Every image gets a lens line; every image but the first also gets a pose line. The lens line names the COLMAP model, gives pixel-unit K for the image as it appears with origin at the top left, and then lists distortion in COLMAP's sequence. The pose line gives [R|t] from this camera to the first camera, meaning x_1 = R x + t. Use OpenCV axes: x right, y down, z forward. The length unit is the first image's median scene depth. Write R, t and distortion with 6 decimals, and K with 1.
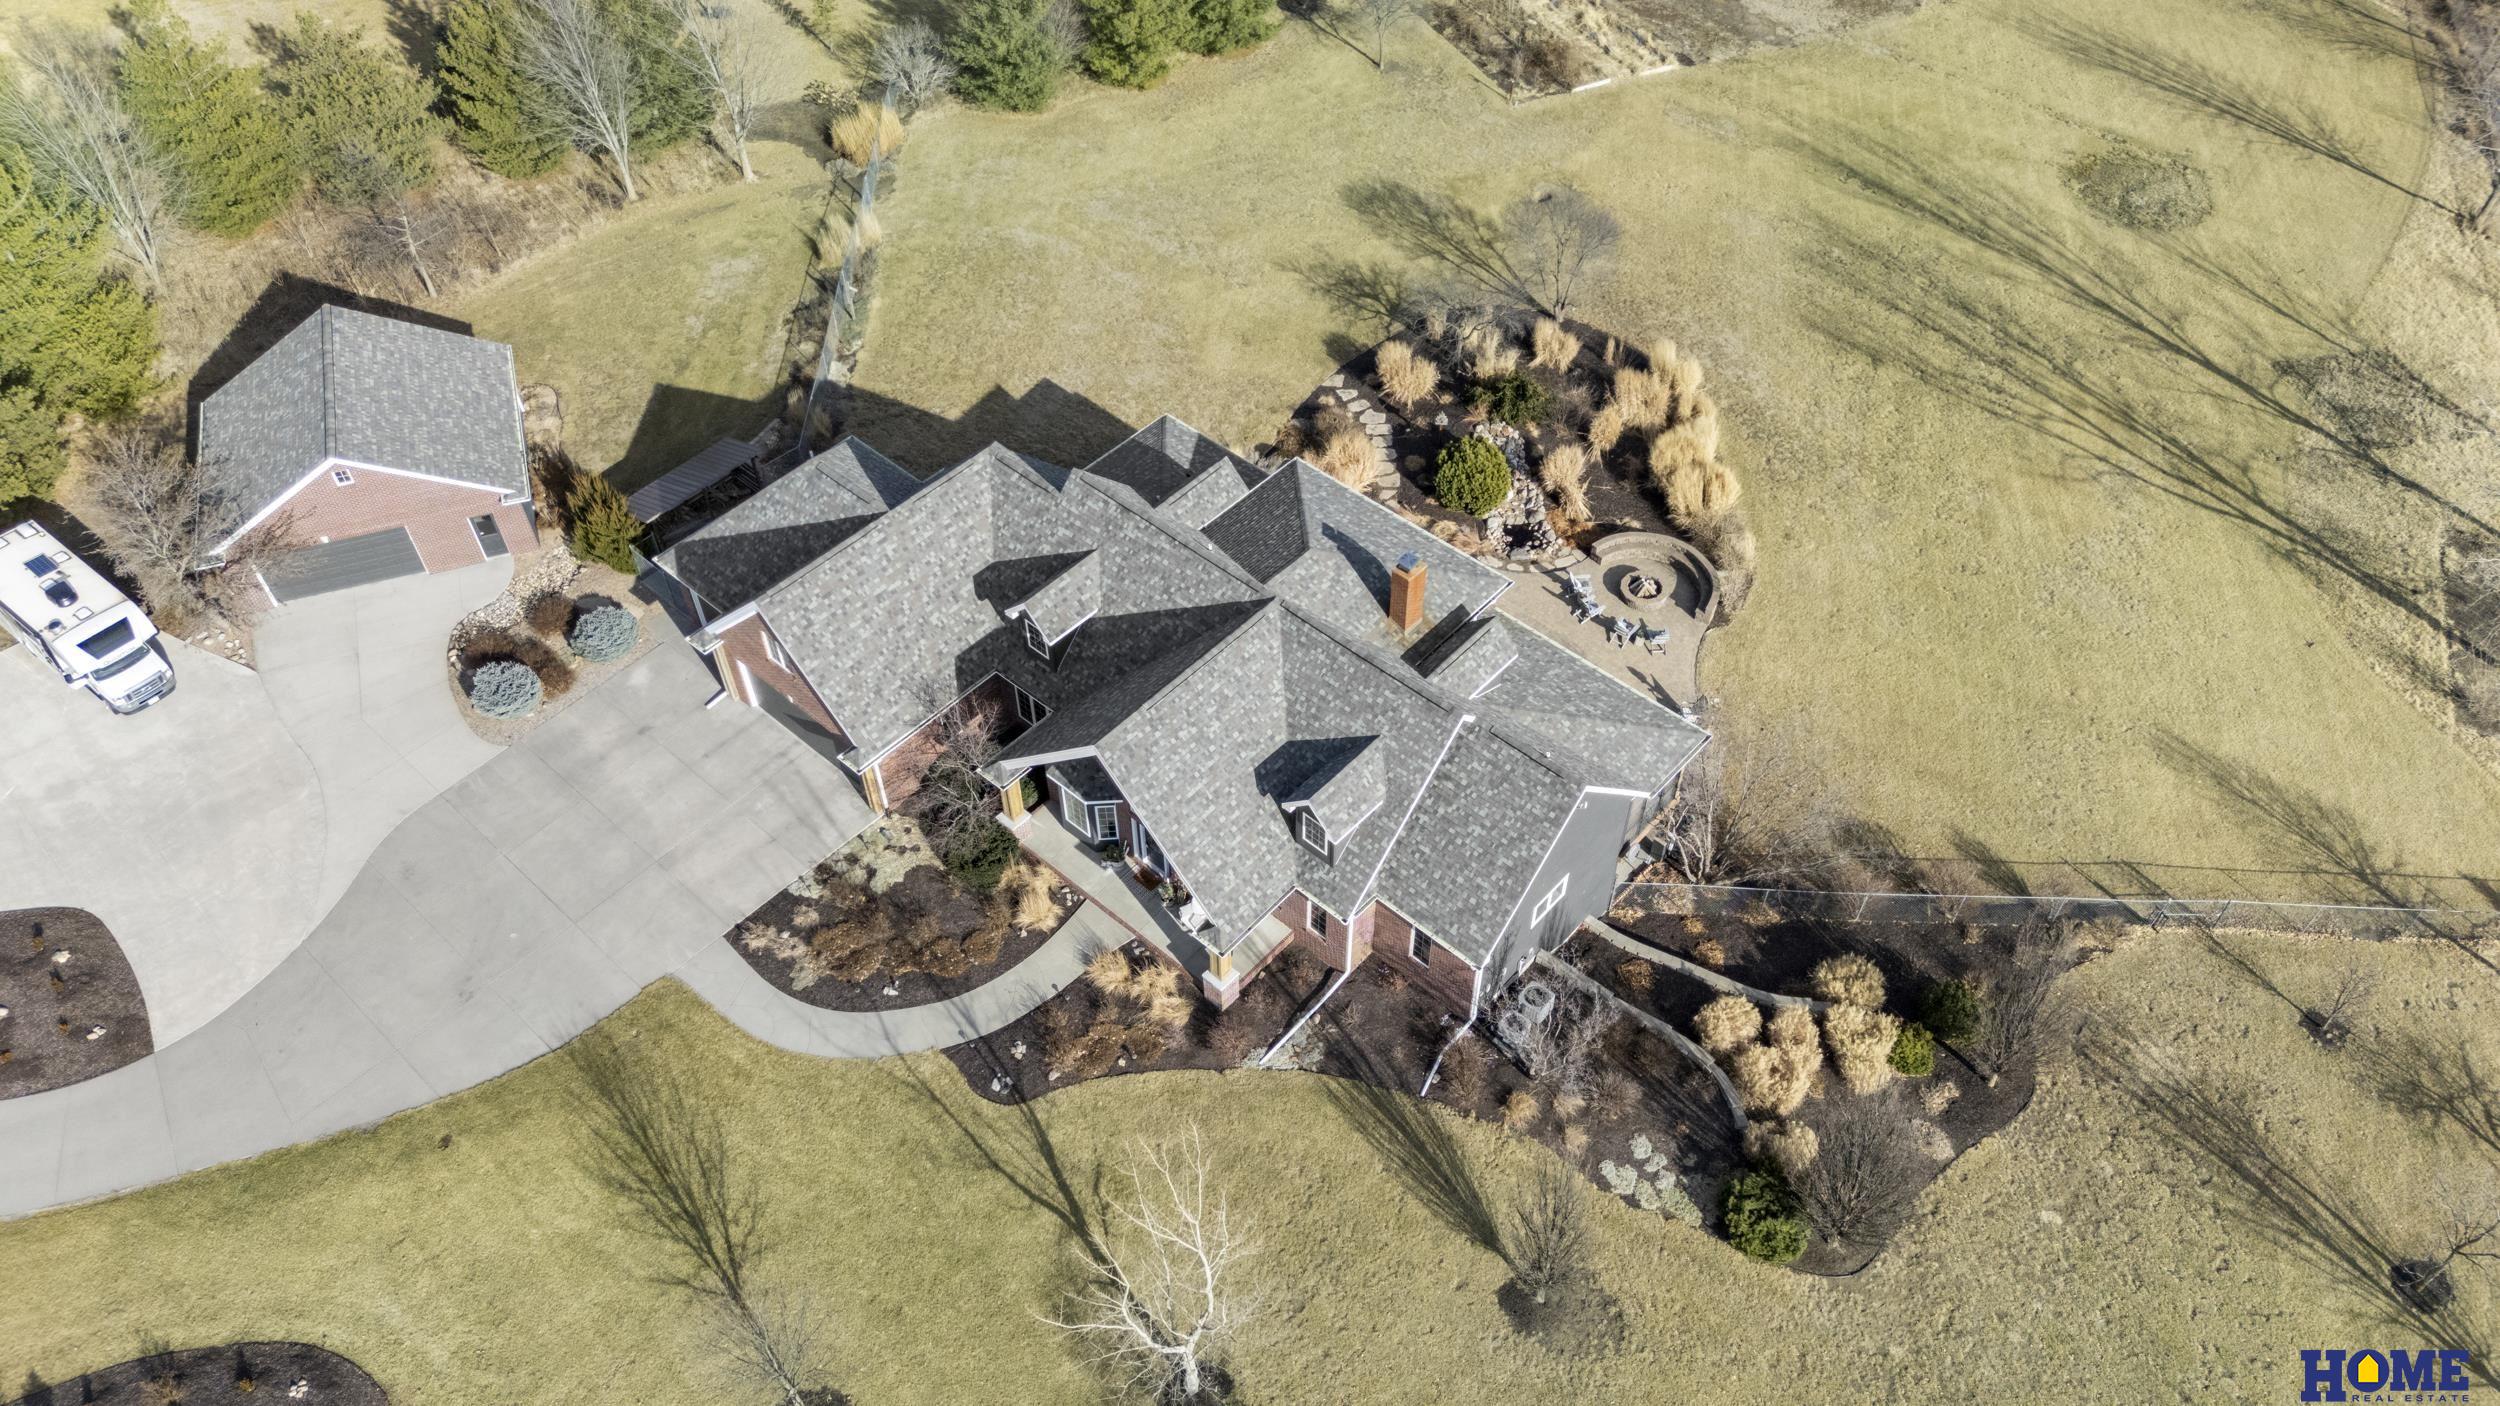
lens RADIAL K [[1837.9, 0, 1250.0], [0, 1837.9, 703.0], [0, 0, 1]] dist [0.087864, -0.078118]
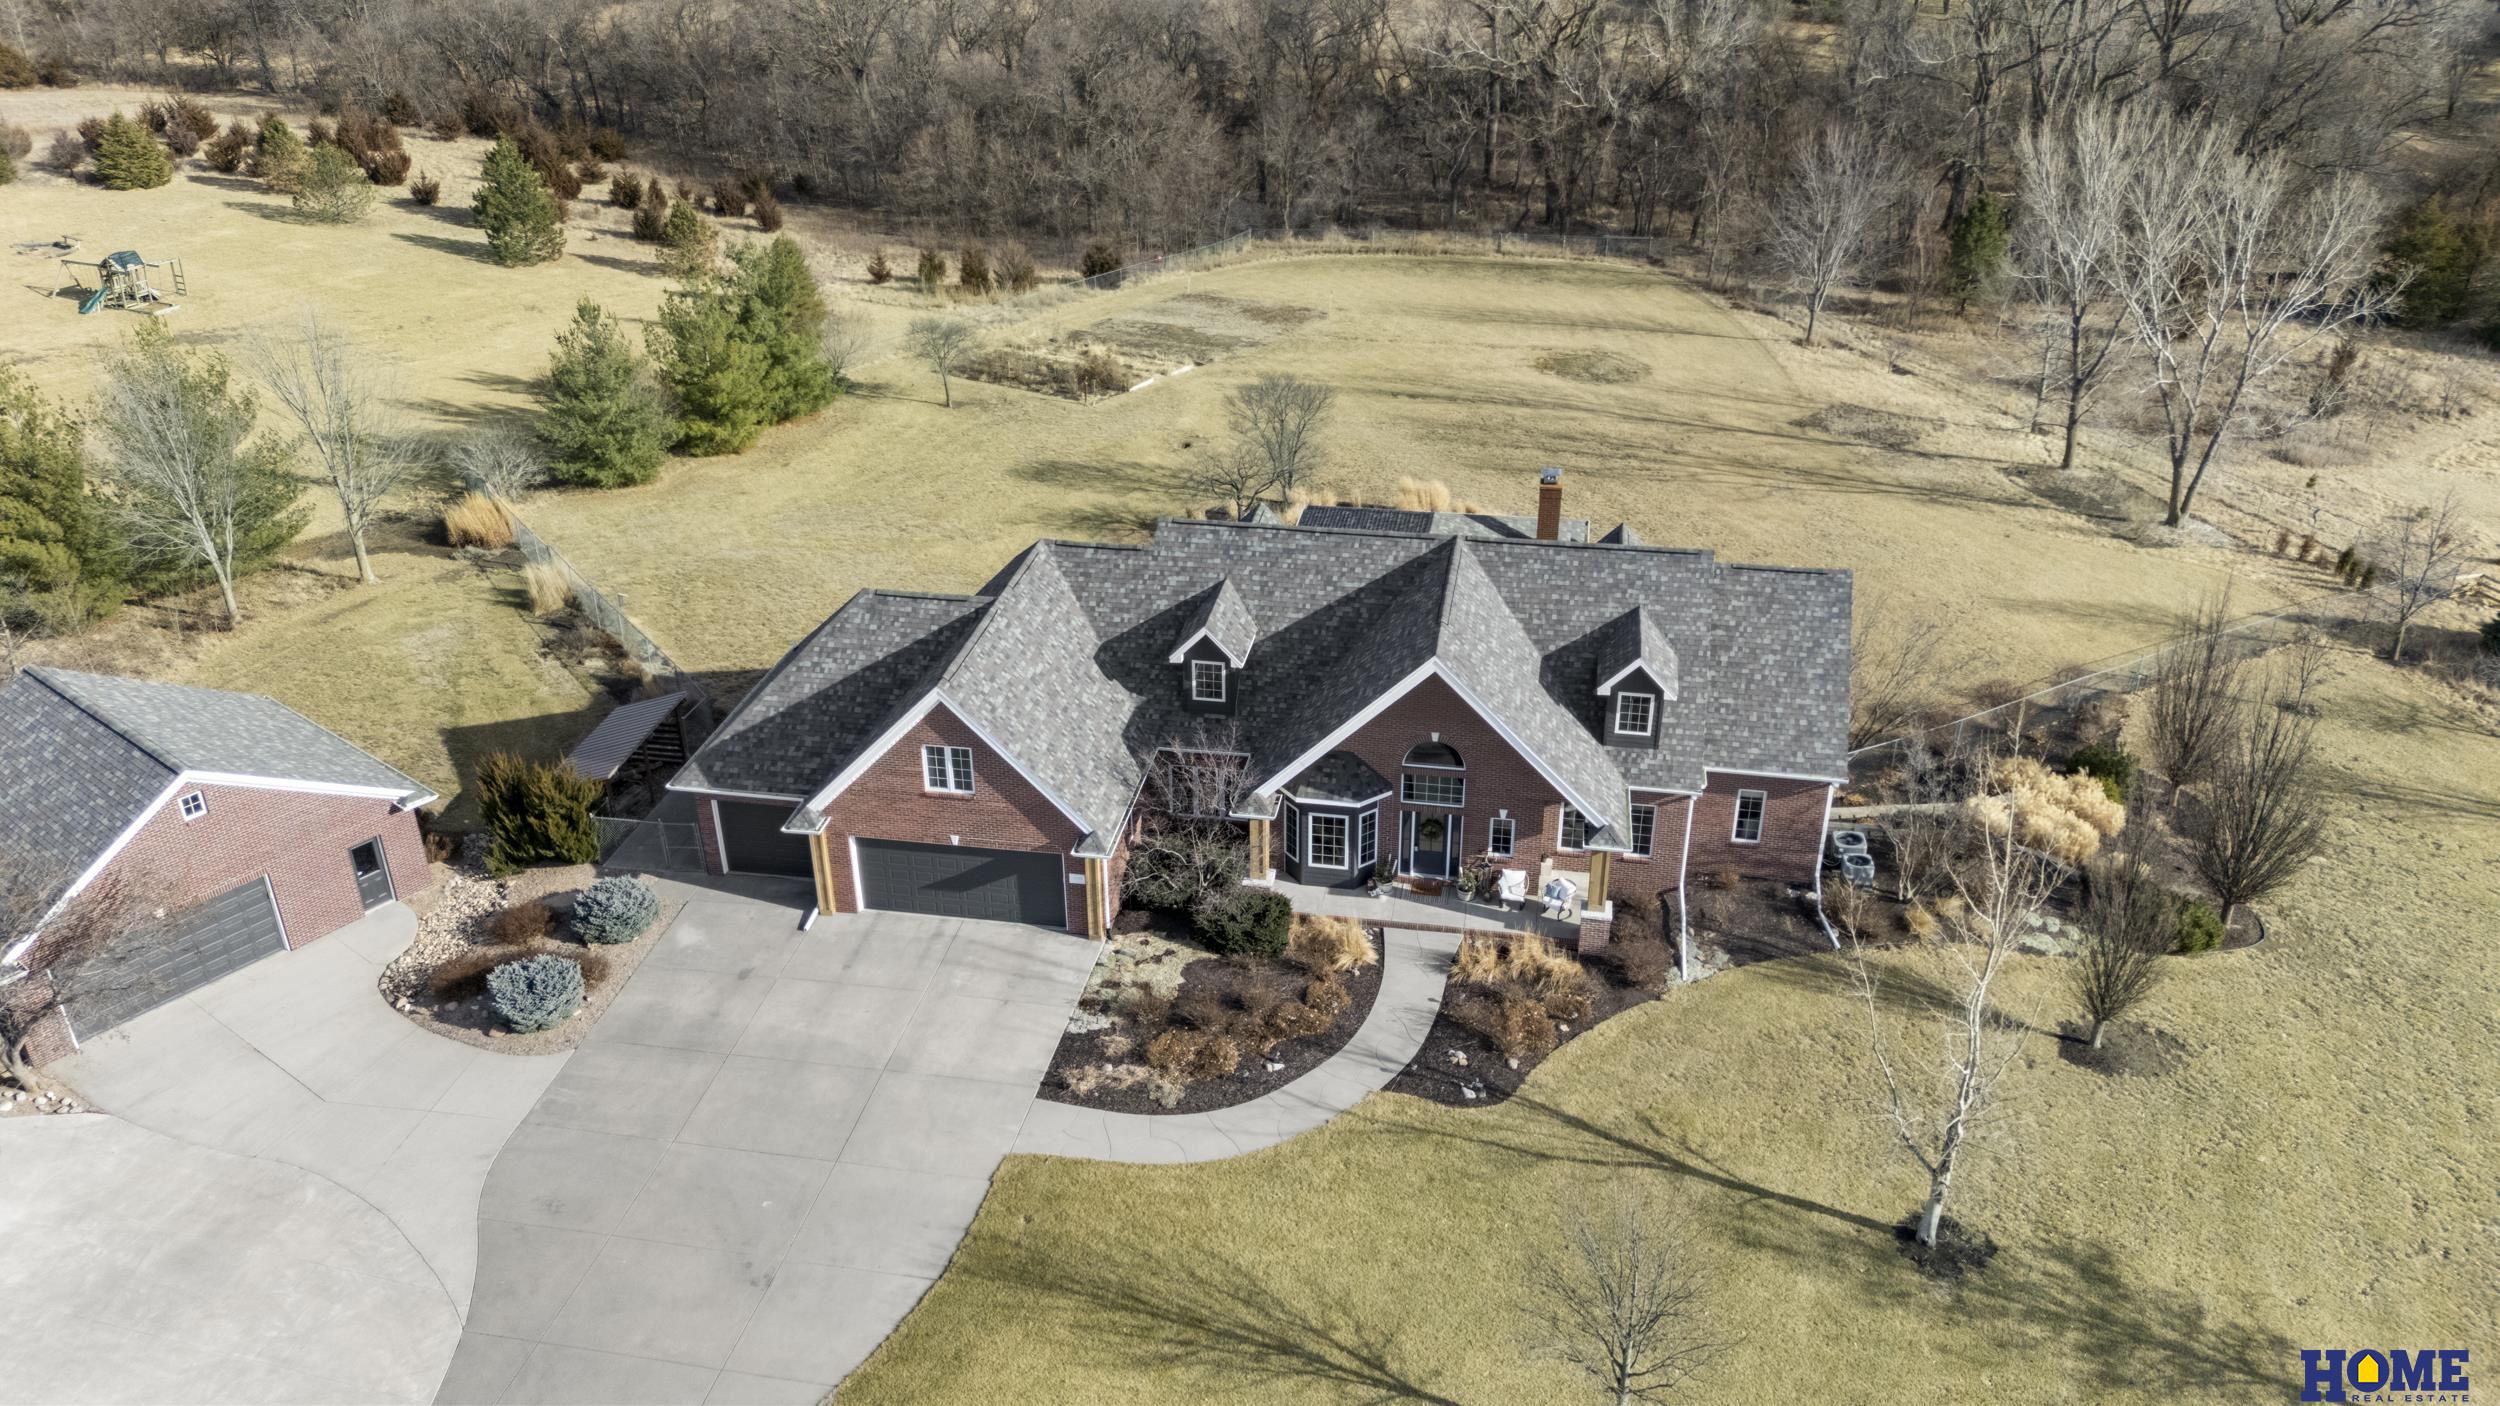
lens RADIAL K [[1837.9, 0, 1250.0], [0, 1837.9, 703.0], [0, 0, 1]] dist [0.087864, -0.078118]
pose [[0.844738, -0.243992, 0.476326, -0.526822], [0.397639, 0.881833, -0.253482, 0.207841], [-0.358192, 0.403531, 0.841939, 0.258707]]
